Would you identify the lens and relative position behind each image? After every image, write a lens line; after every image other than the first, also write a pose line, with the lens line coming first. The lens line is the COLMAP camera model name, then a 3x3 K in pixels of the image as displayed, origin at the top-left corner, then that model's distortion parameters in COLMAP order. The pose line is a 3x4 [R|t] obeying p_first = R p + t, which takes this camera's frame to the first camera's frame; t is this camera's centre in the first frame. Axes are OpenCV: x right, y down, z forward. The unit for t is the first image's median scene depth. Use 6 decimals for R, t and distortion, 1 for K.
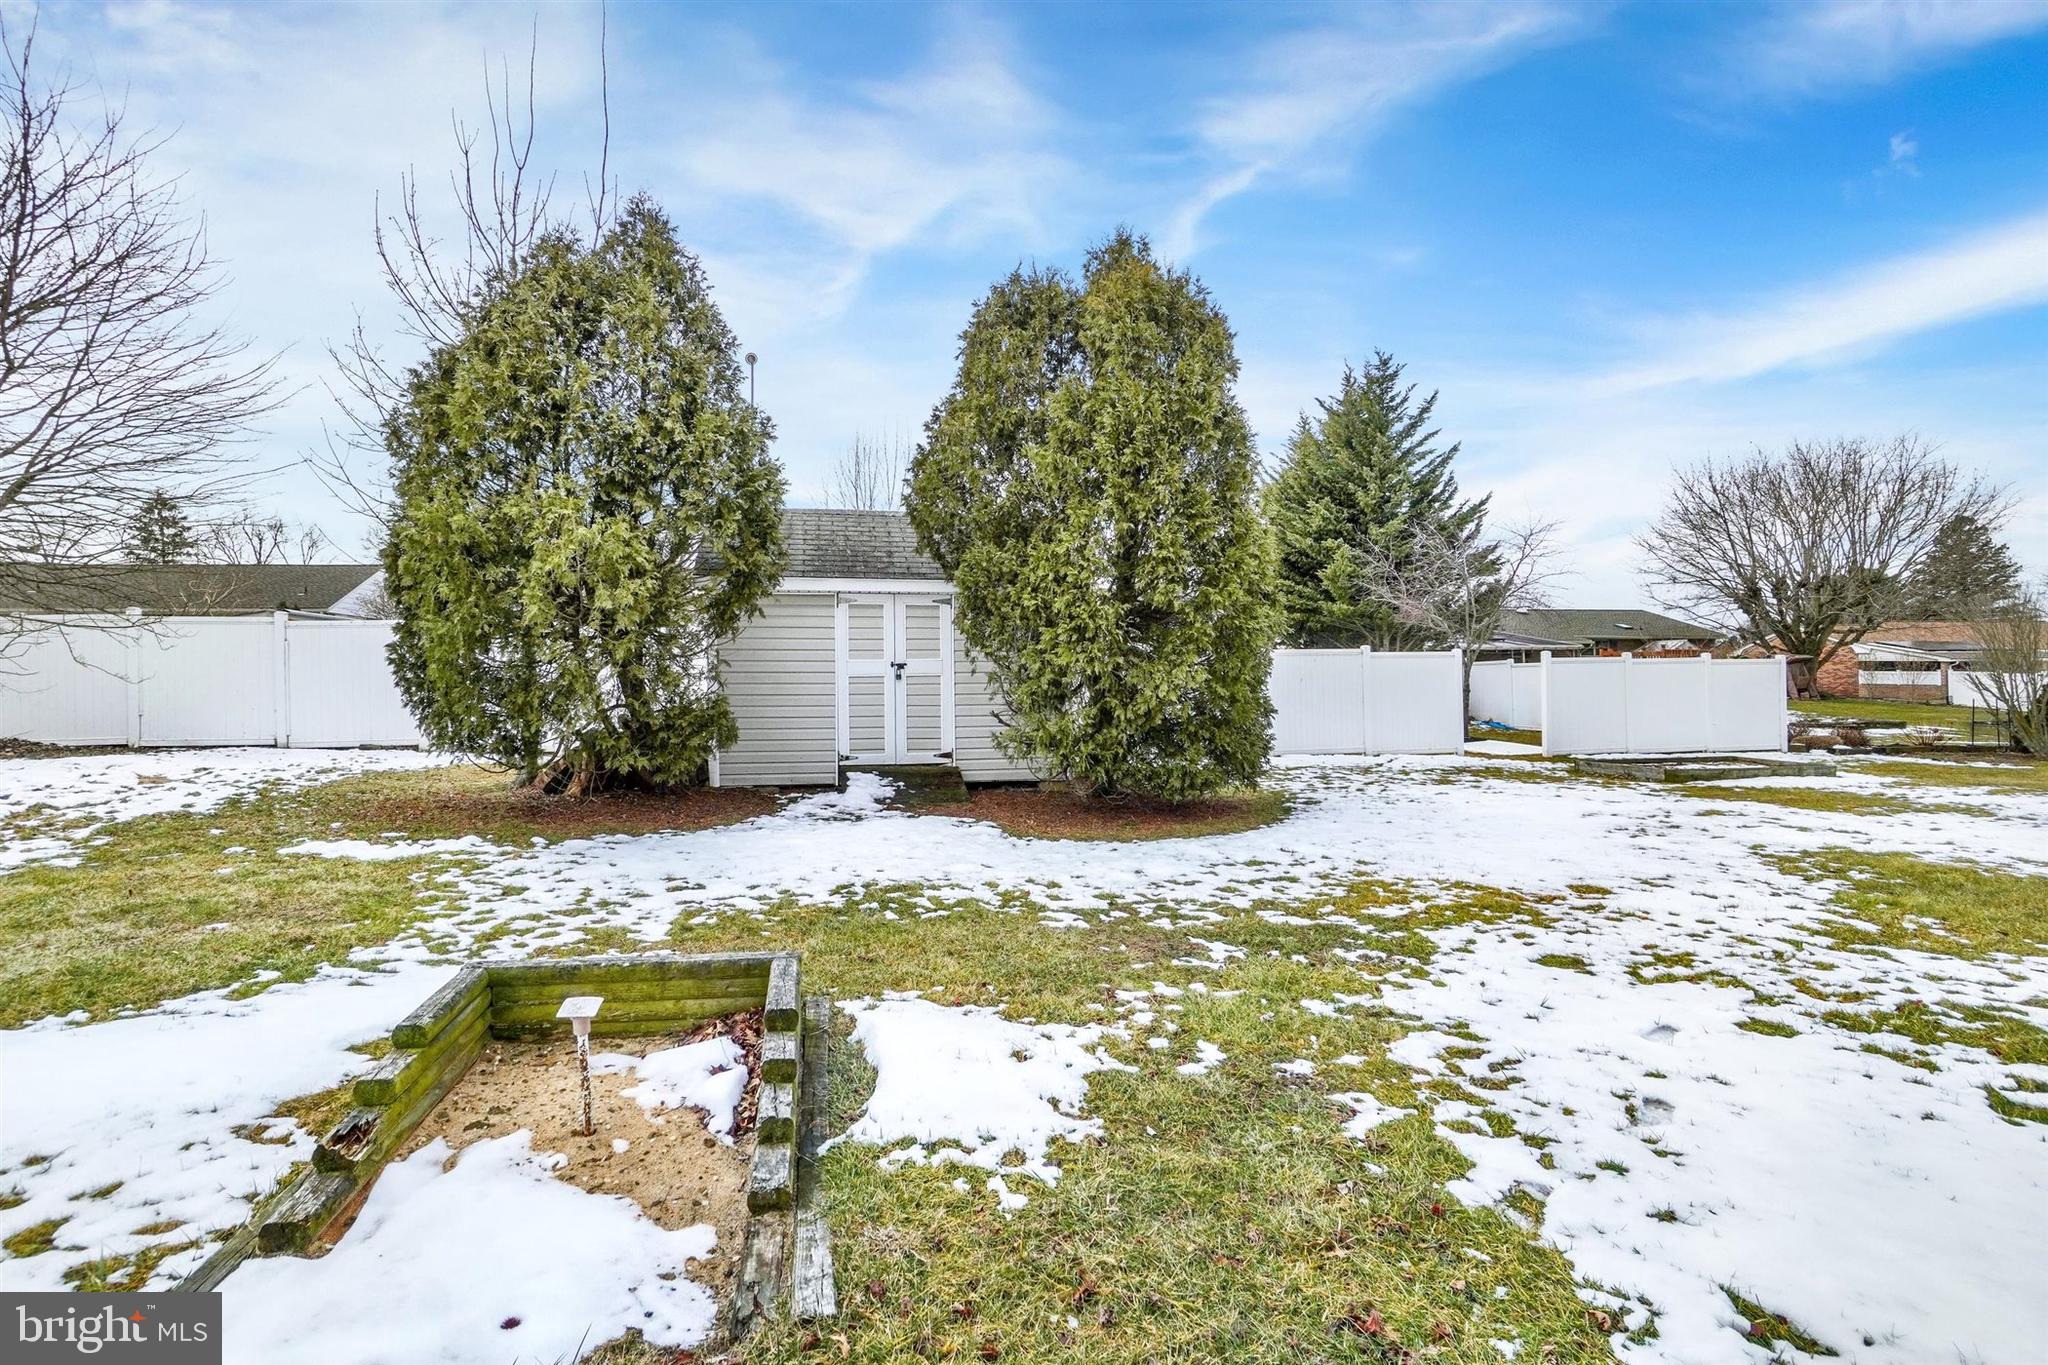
lens RADIAL K [[922.8, 0, 1025.0], [0, 922.8, 682.4], [0, 0, 1]] dist [-0.029733, 0.001240]
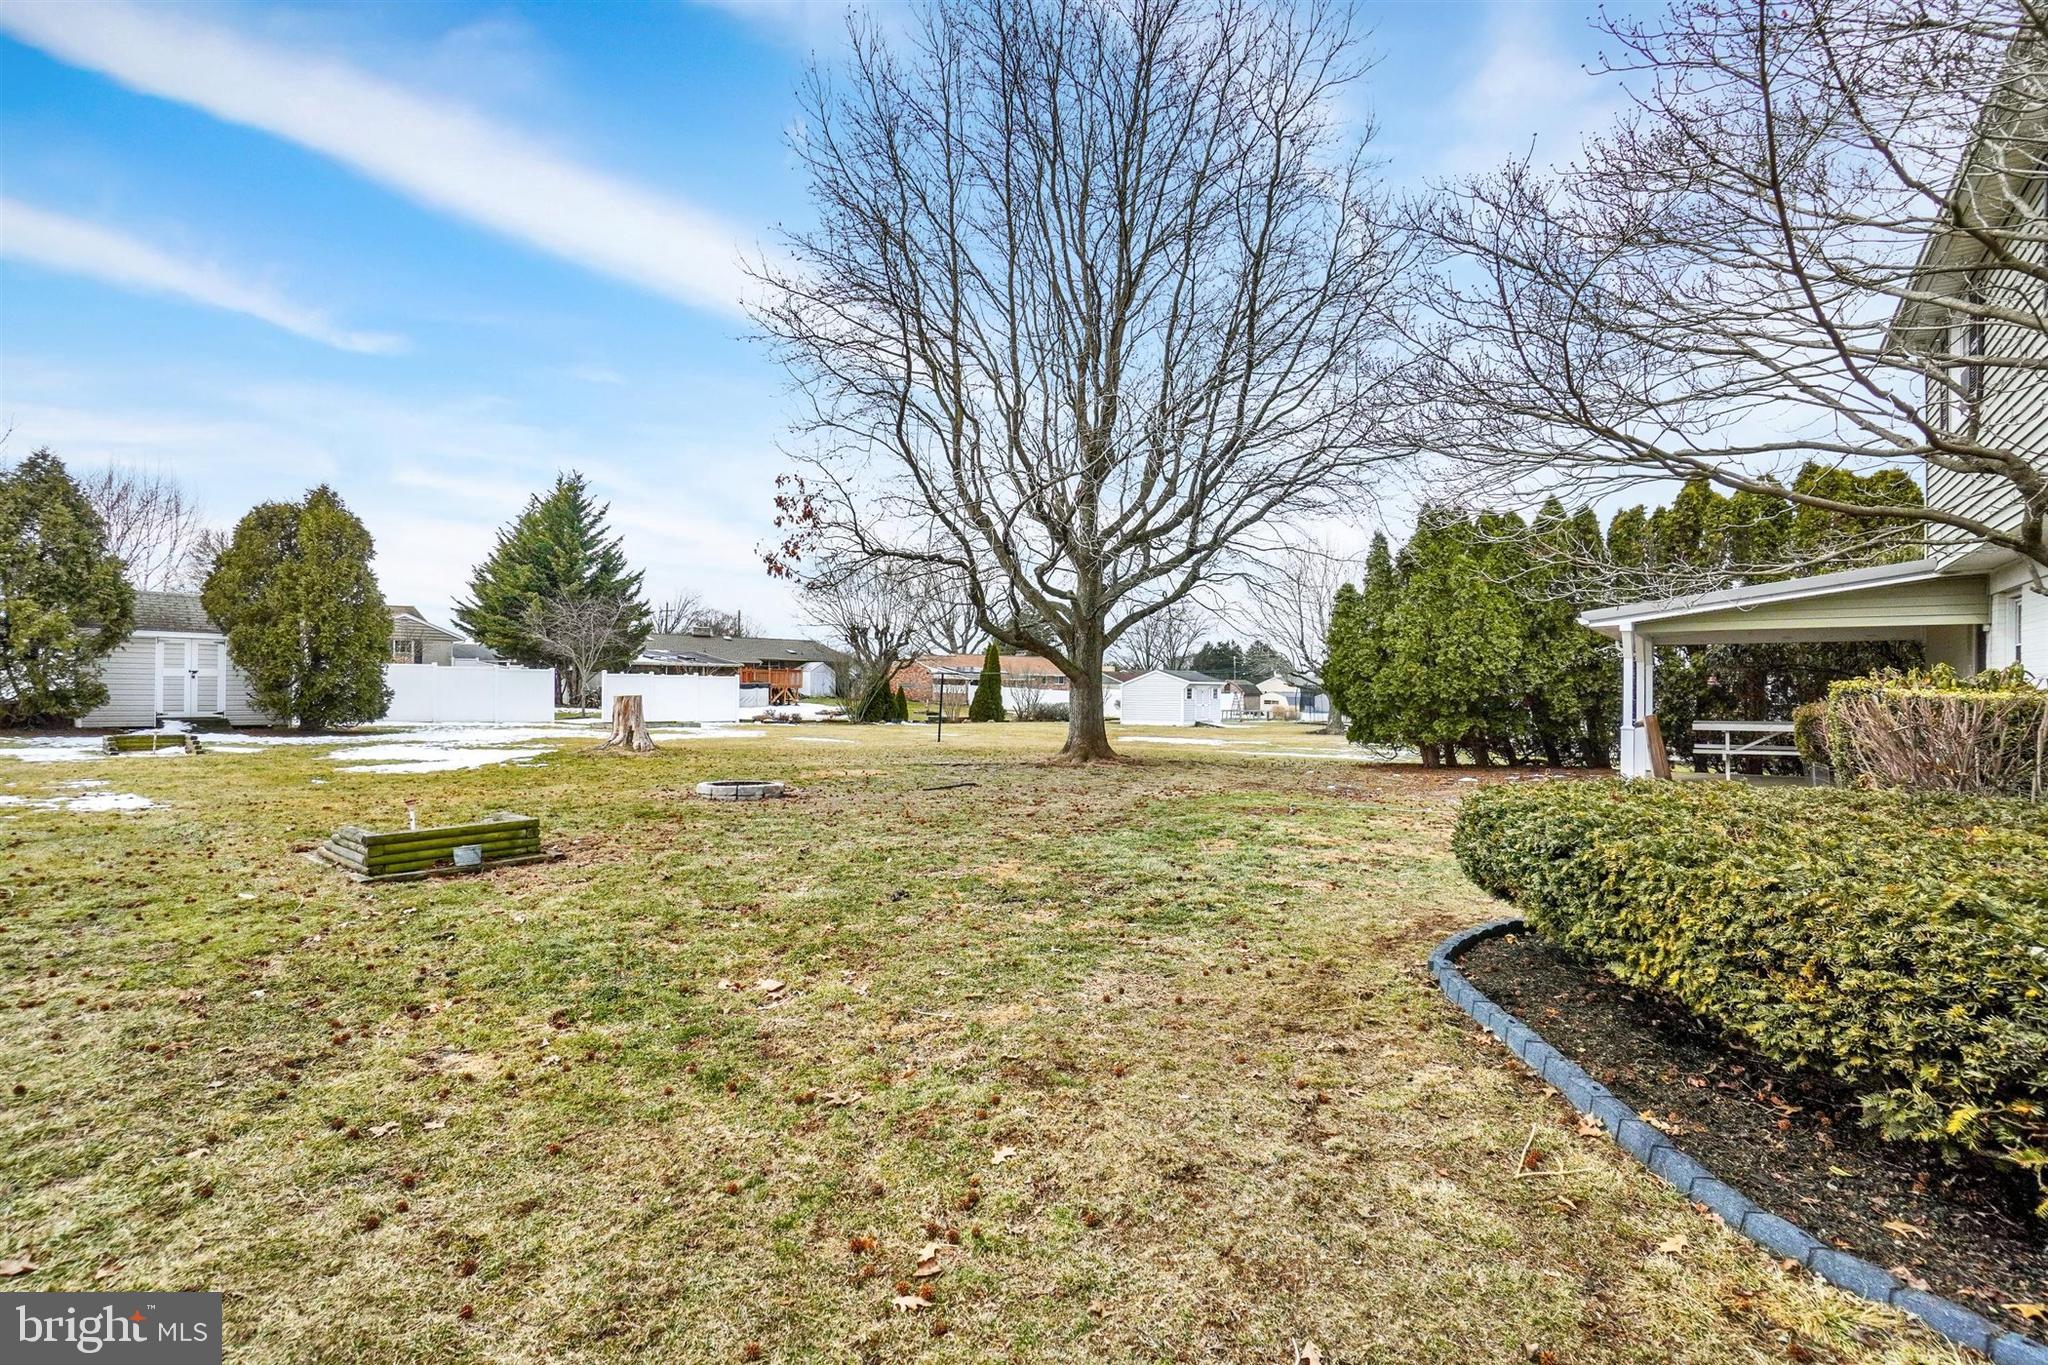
lens RADIAL K [[922.8, 0, 1022.8], [0, 922.8, 677.3], [0, 0, 1]] dist [-0.029733, 0.001240]
pose [[0.786790, 0.013420, 0.617075, 0.091576], [-0.006618, 0.999890, -0.013307, 0.010402], [-0.617186, 0.006386, 0.786792, -1.878699]]
